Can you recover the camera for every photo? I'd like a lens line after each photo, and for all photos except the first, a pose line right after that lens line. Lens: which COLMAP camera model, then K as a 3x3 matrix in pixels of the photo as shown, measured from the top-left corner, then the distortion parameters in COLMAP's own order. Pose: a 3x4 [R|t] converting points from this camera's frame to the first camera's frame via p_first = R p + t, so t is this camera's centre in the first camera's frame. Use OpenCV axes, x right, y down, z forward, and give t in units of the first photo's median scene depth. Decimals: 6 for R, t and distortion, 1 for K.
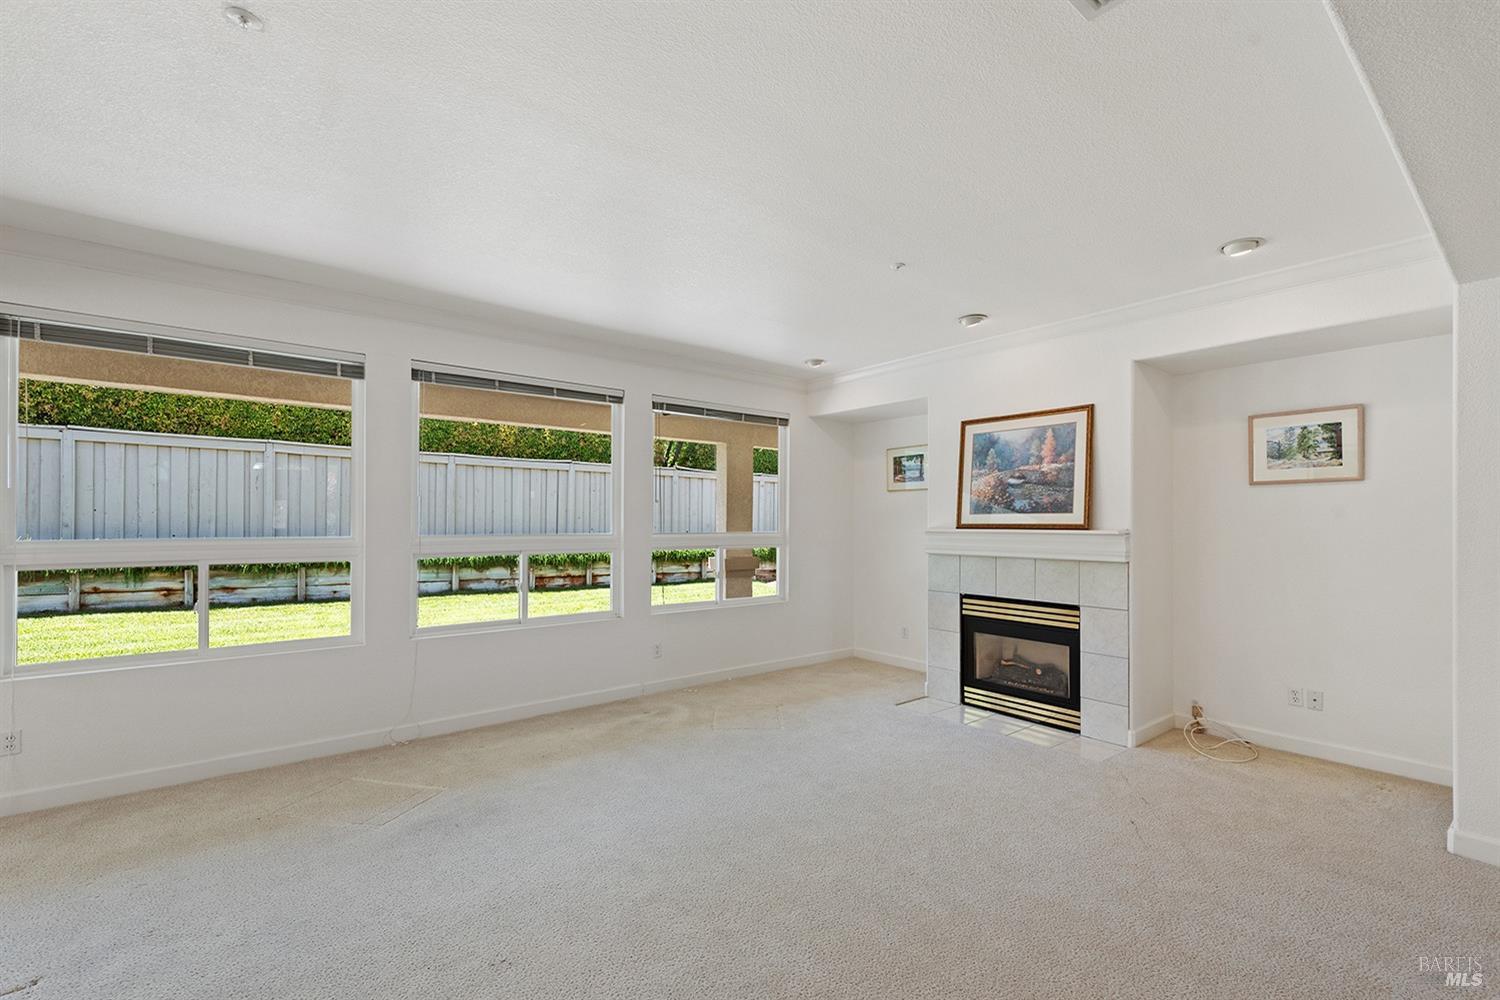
lens RADIAL K [[669.3, 0, 749.1], [0, 669.3, 519.1], [0, 0, 1]] dist [0.001237, 0.000061]
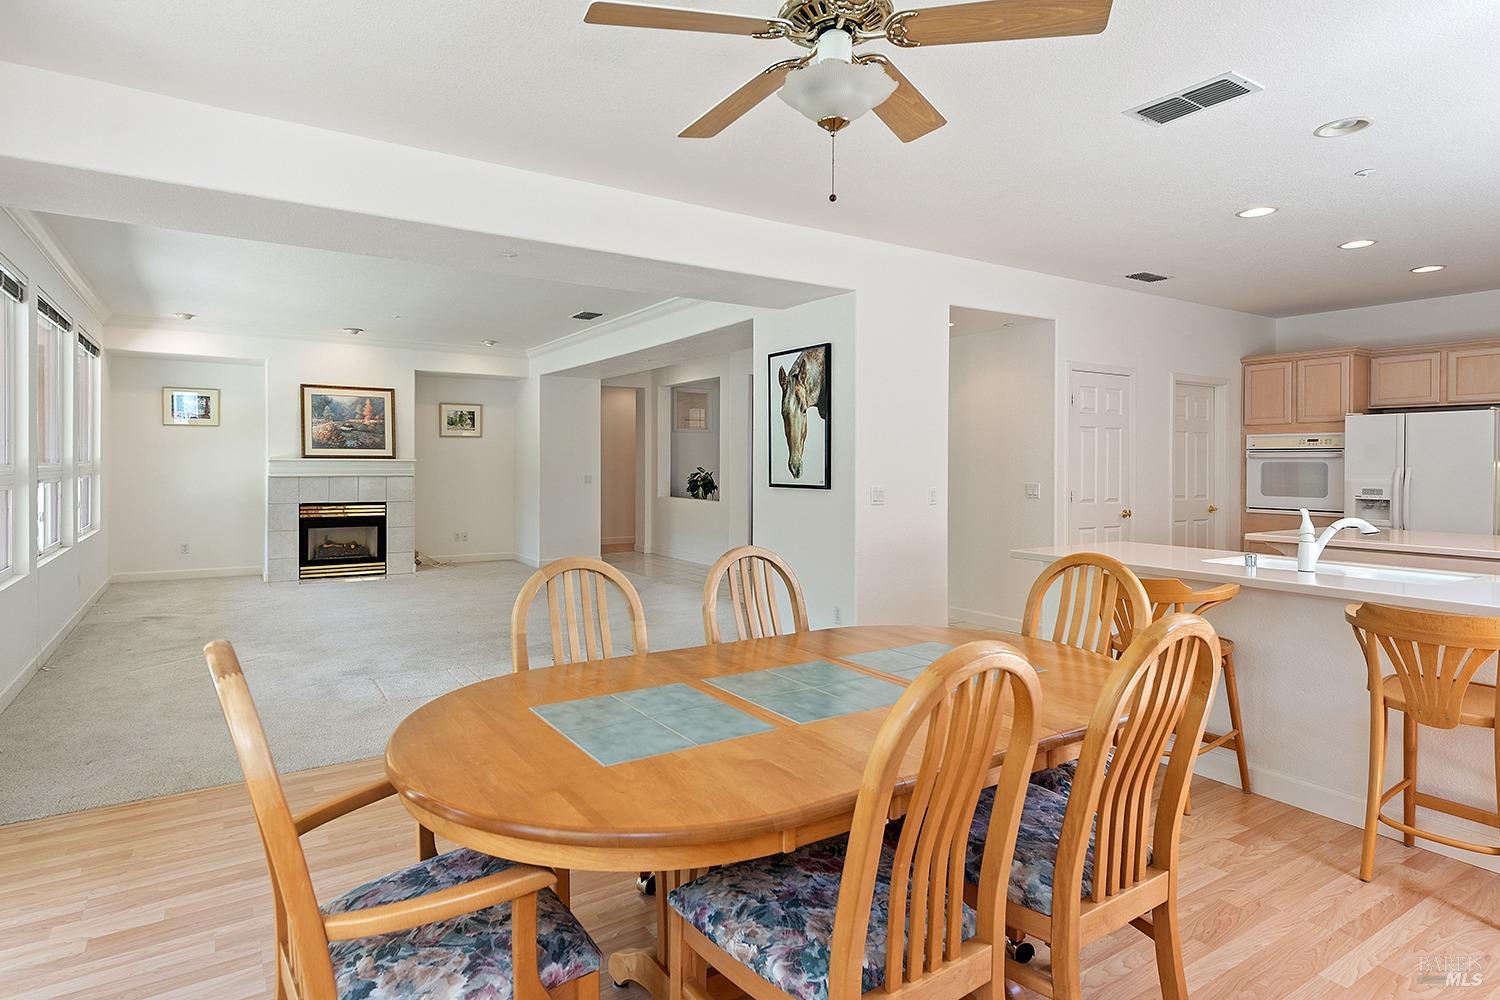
lens RADIAL K [[804.7, 0, 706.6], [0, 804.7, 496.8], [0, 0, 1]] dist [0.001092, 0.000011]
pose [[0.137862, -0.043493, 0.989496, -1.422389], [-0.013437, 0.998861, 0.045776, 0.006476], [-0.990360, -0.019607, 0.137120, -0.119167]]
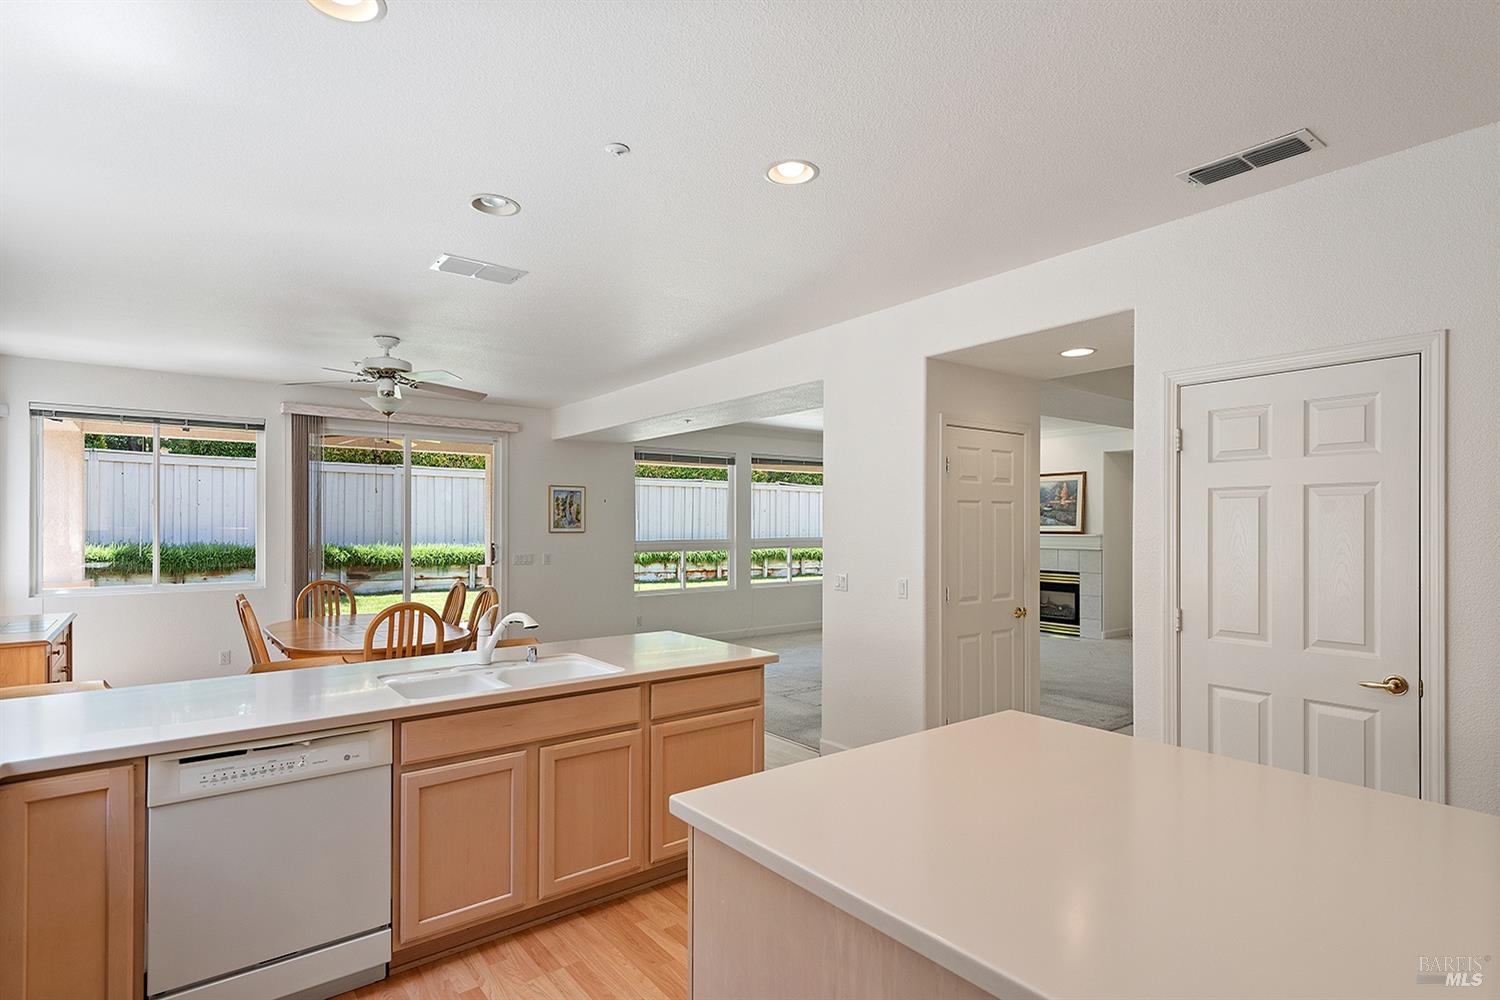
lens RADIAL K [[750.7, 0, 747.5], [0, 750.7, 528.5], [0, 0, 1]] dist [-0.000018, 0.000017]
pose [[0.999569, -0.004623, -0.028978, -0.405275], [0.004933, 0.999931, 0.010648, -0.028567], [0.028927, -0.010786, 0.999523, -1.193969]]
